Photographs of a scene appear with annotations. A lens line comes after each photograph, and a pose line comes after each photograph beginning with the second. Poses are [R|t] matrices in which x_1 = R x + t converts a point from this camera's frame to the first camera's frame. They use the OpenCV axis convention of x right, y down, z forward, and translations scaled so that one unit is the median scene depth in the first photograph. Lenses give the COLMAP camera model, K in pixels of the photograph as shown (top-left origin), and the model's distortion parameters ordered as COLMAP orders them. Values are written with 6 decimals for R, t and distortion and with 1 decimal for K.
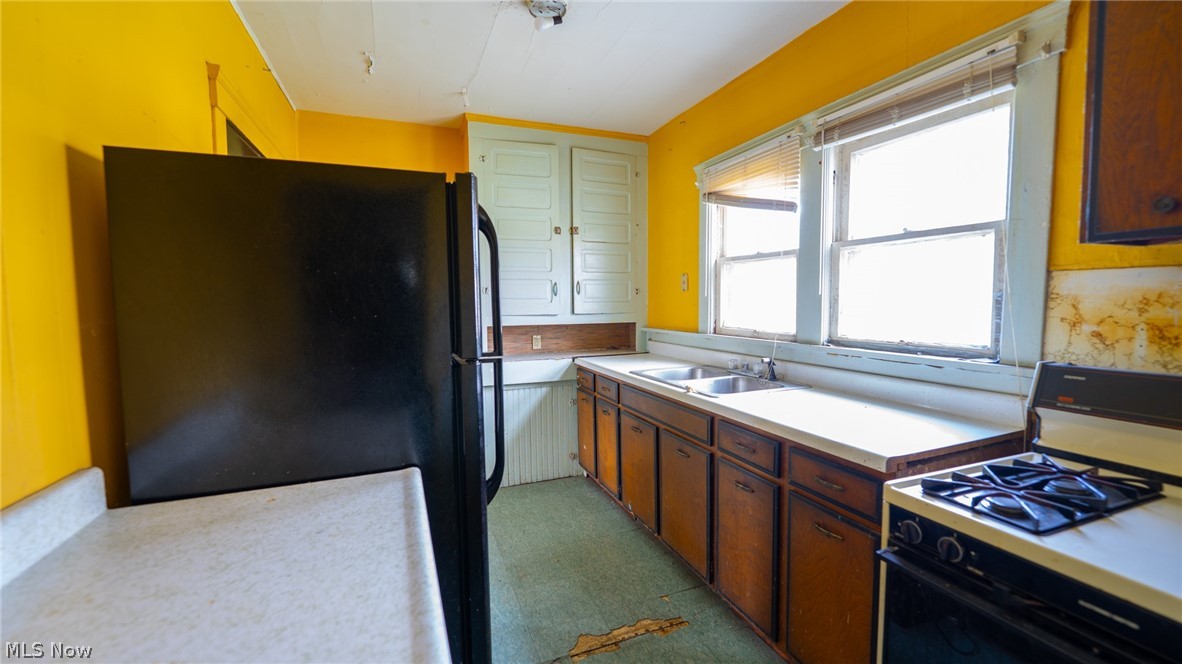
lens RADIAL K [[475.3, 0, 591.0], [0, 475.3, 332.0], [0, 0, 1]] dist [-0.013401, -0.000153]
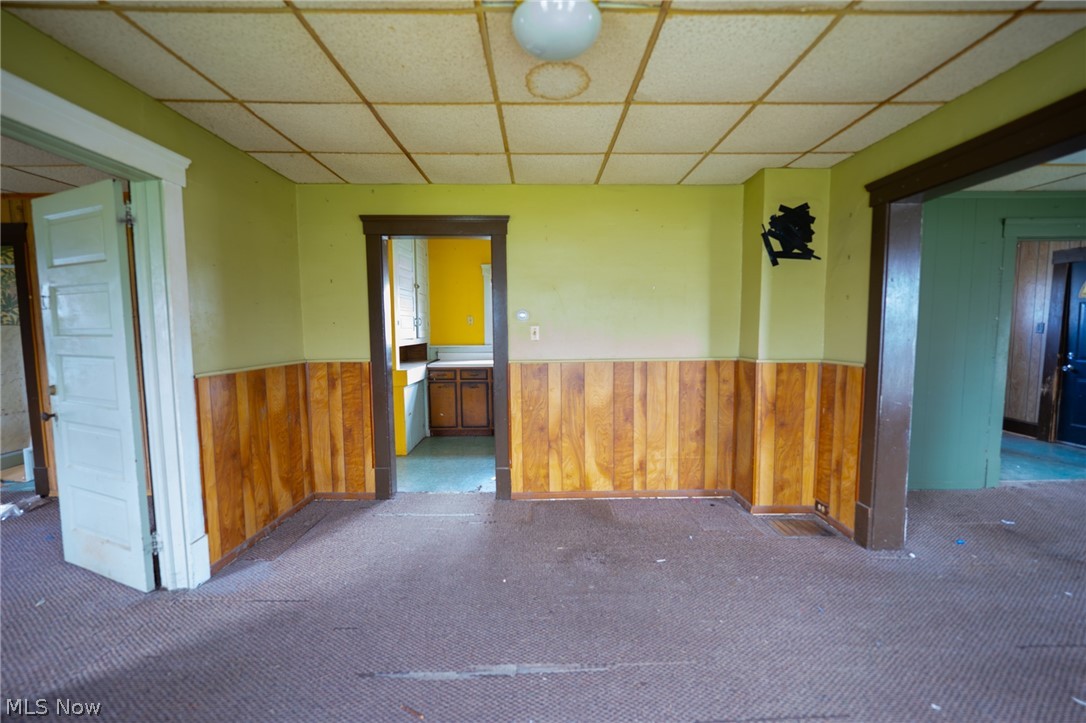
lens RADIAL K [[437.4, 0, 543.0], [0, 437.4, 361.5], [0, 0, 1]] dist [-0.008723, -0.000655]
pose [[0.354010, -0.062468, 0.933153, -1.299612], [0.062858, 0.997100, 0.042902, 0.007197], [-0.933127, 0.043469, 0.356910, 0.073091]]
